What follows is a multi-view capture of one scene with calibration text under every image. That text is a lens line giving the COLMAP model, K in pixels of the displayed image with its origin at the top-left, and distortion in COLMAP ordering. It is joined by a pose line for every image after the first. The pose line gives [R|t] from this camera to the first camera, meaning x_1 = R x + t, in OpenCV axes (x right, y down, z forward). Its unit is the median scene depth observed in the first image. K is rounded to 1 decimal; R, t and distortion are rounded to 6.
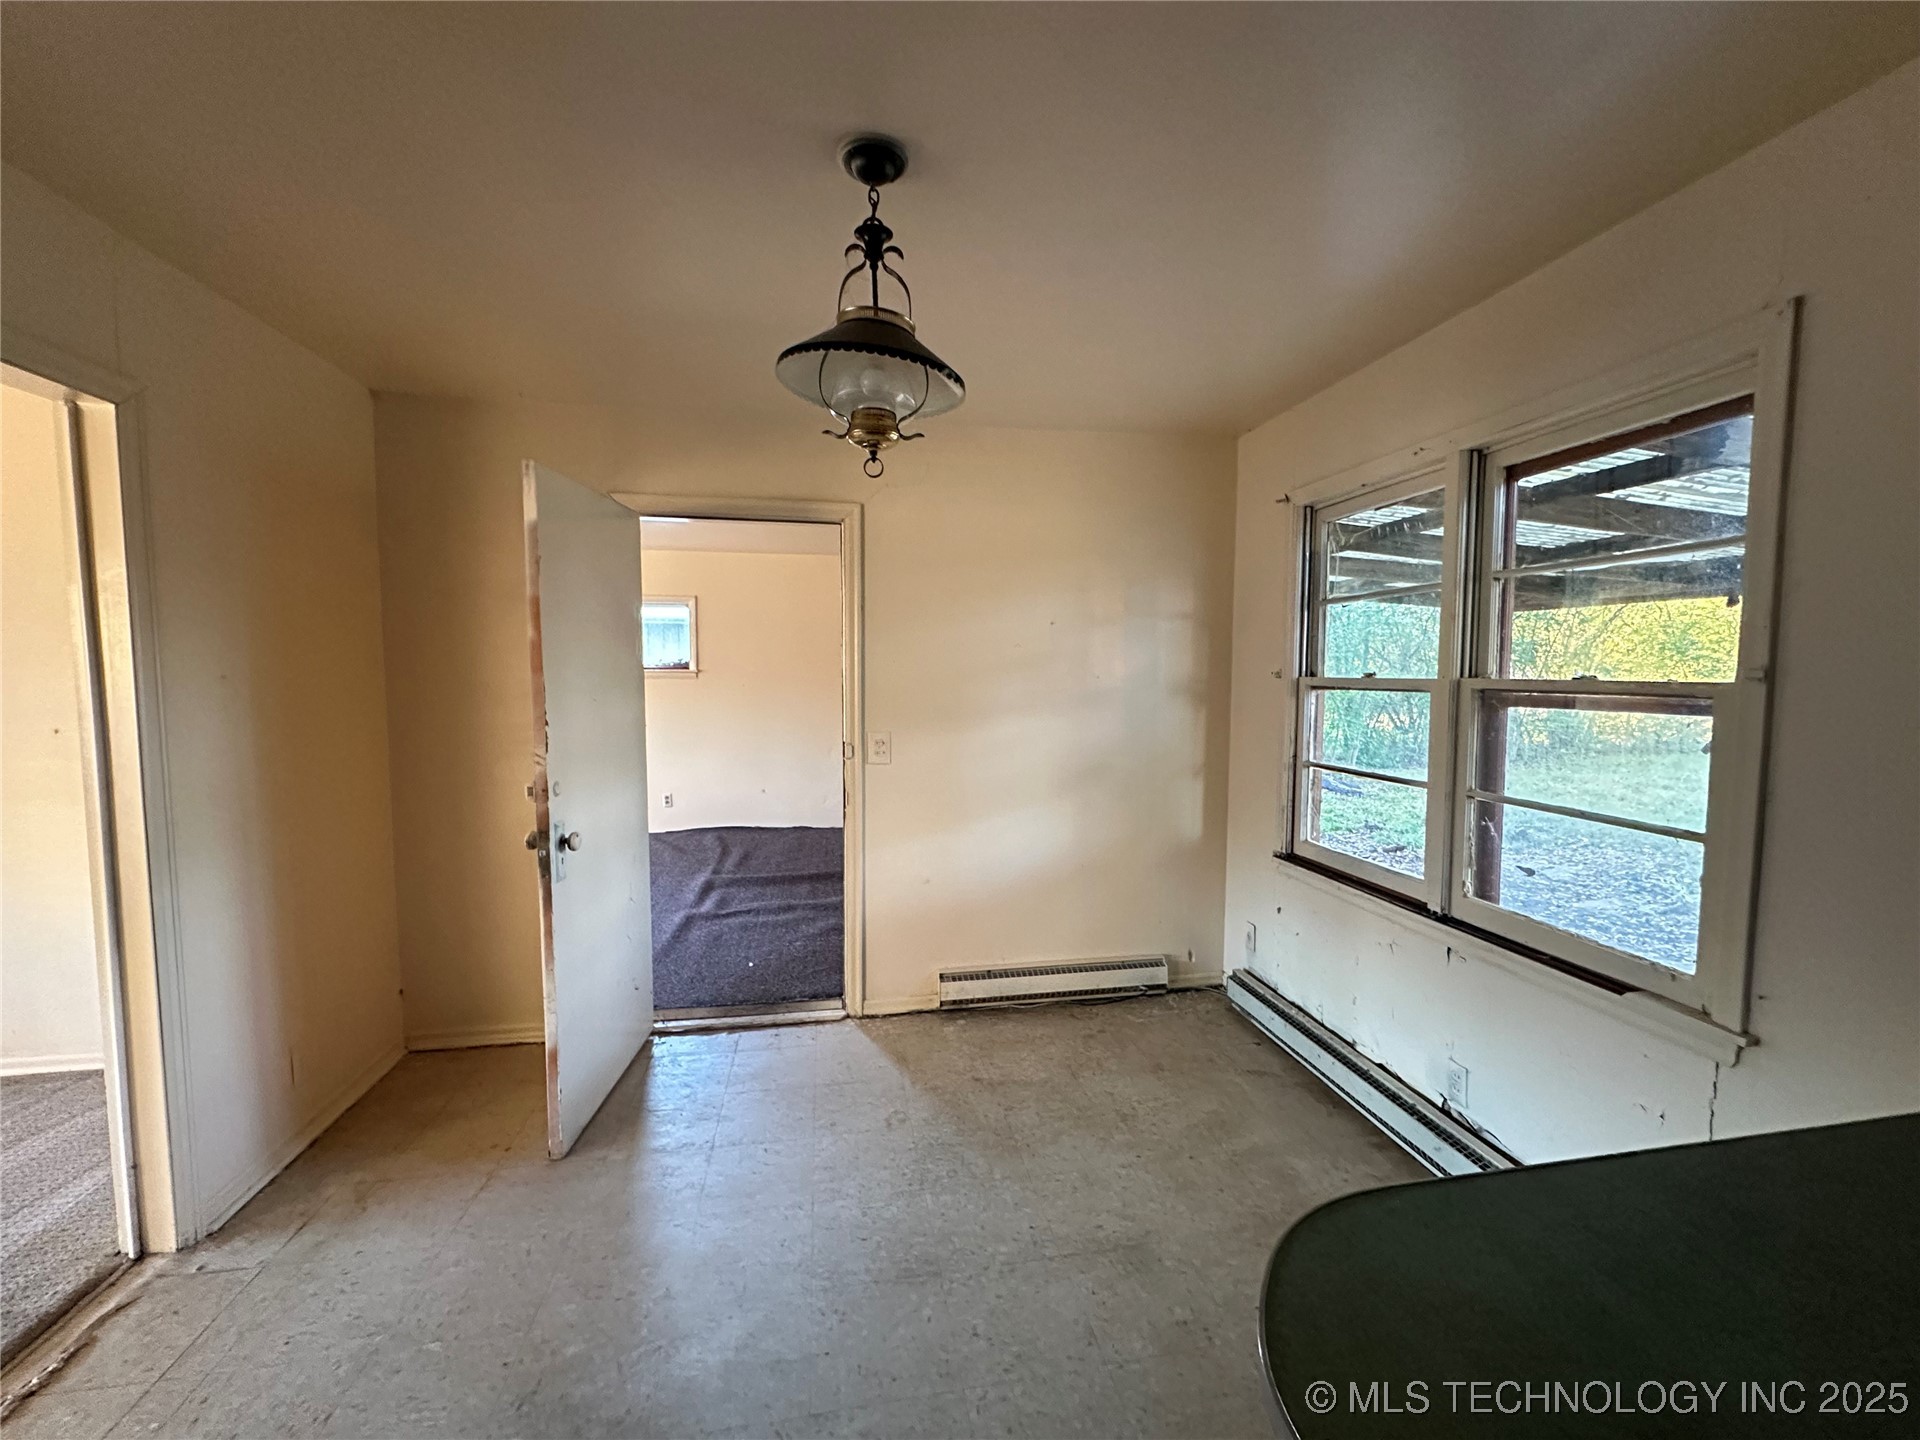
lens RADIAL K [[791.1, 0, 960.0], [0, 791.1, 720.0], [0, 0, 1]] dist [-0.000347, 0.000044]
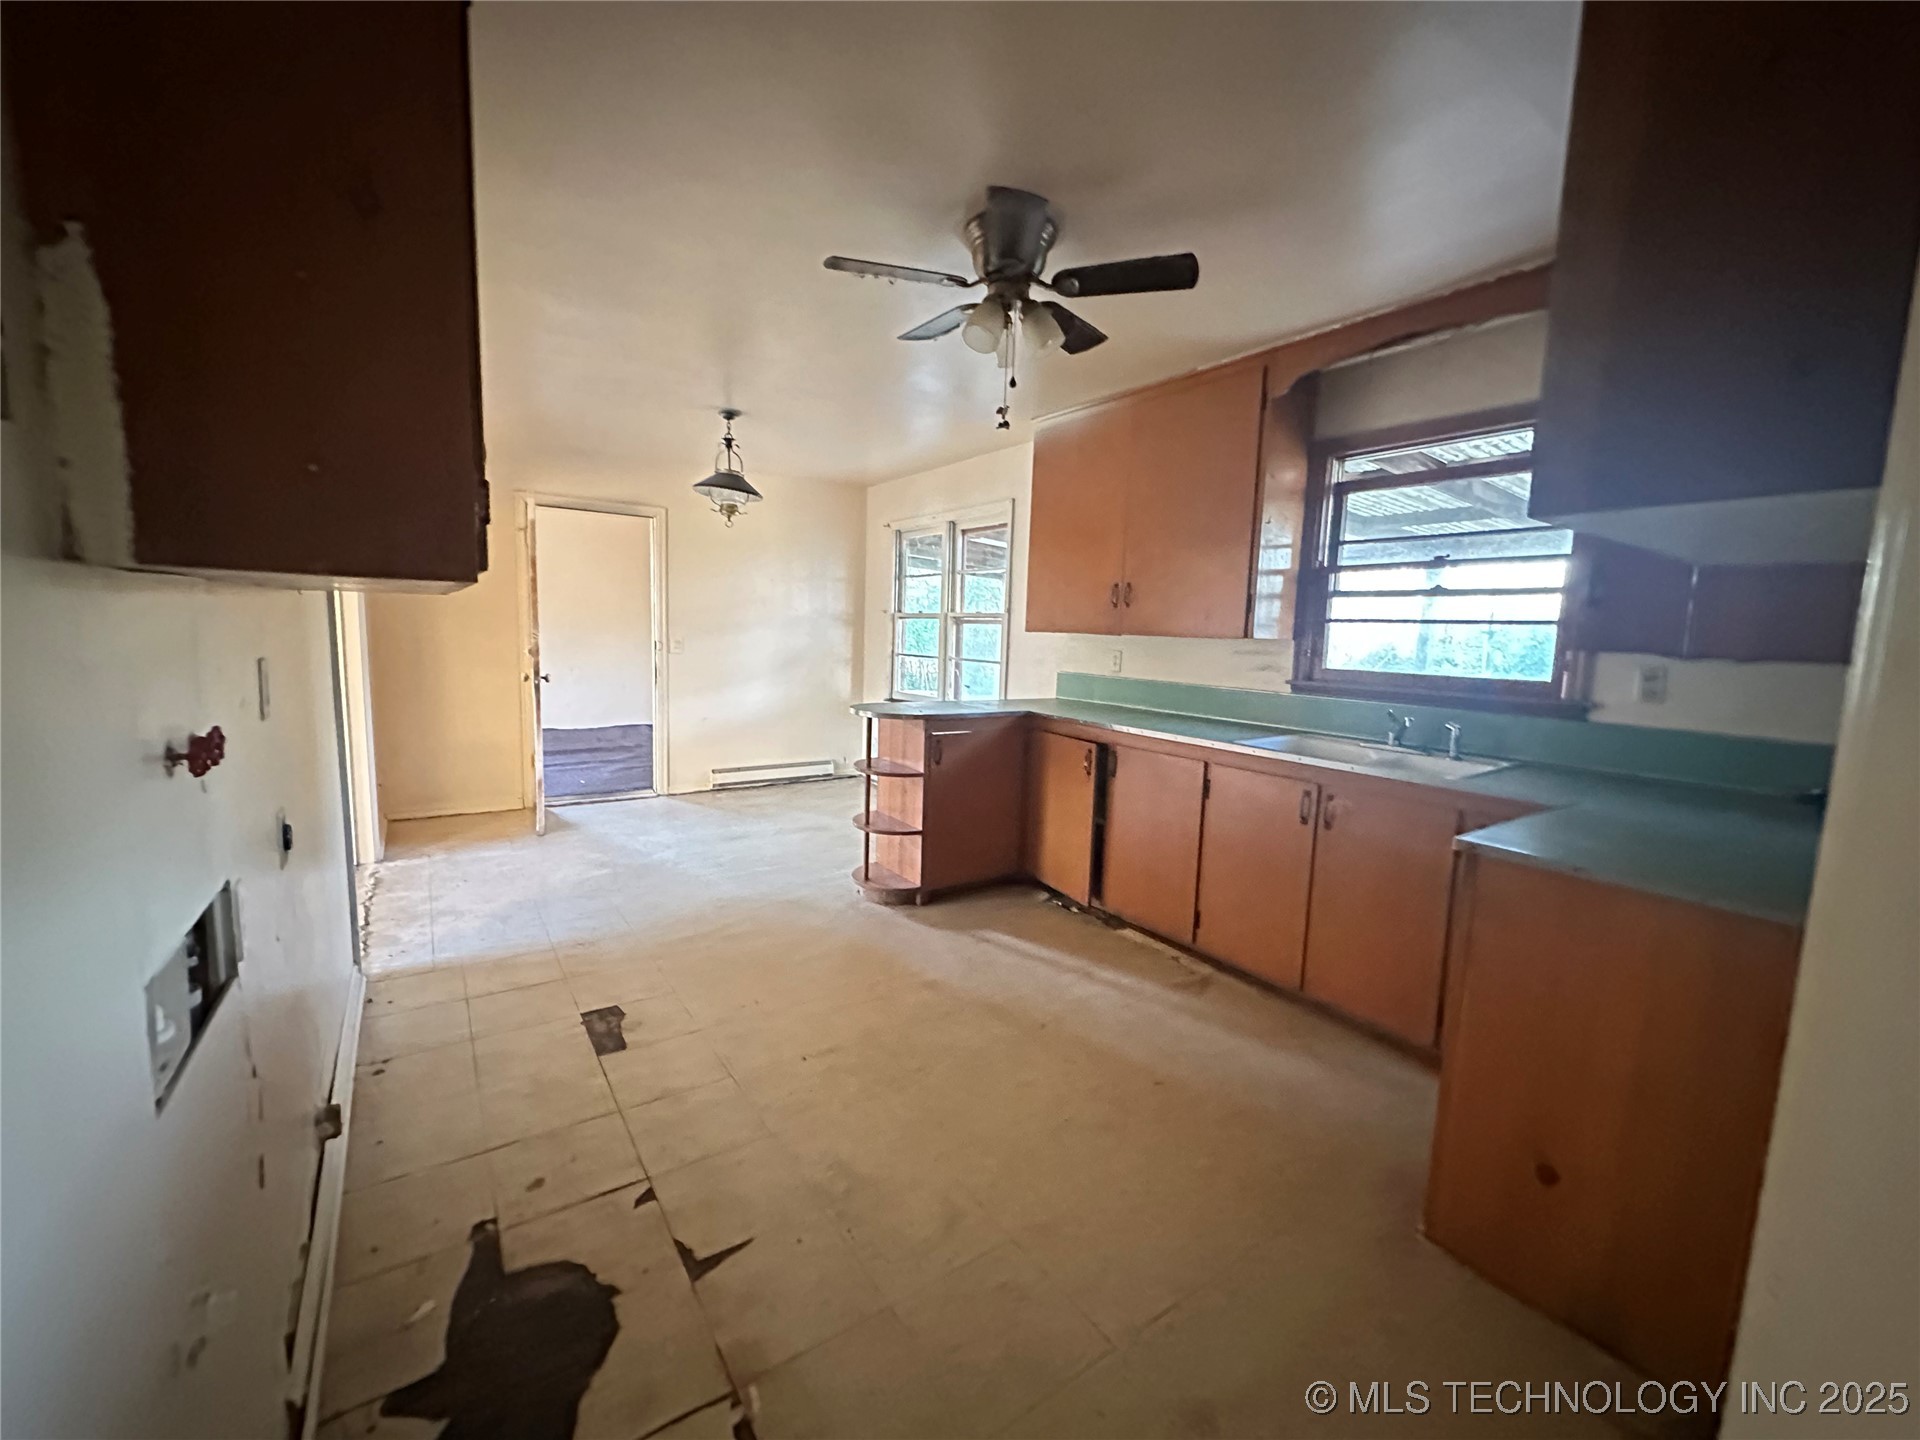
lens RADIAL K [[791.1, 0, 960.0], [0, 791.1, 720.0], [0, 0, 1]] dist [-0.000347, 0.000044]
pose [[0.914172, -0.021031, 0.404780, -0.264260], [-0.003302, 0.998233, 0.059324, 0.104596], [-0.405313, -0.055569, 0.912488, -0.993554]]
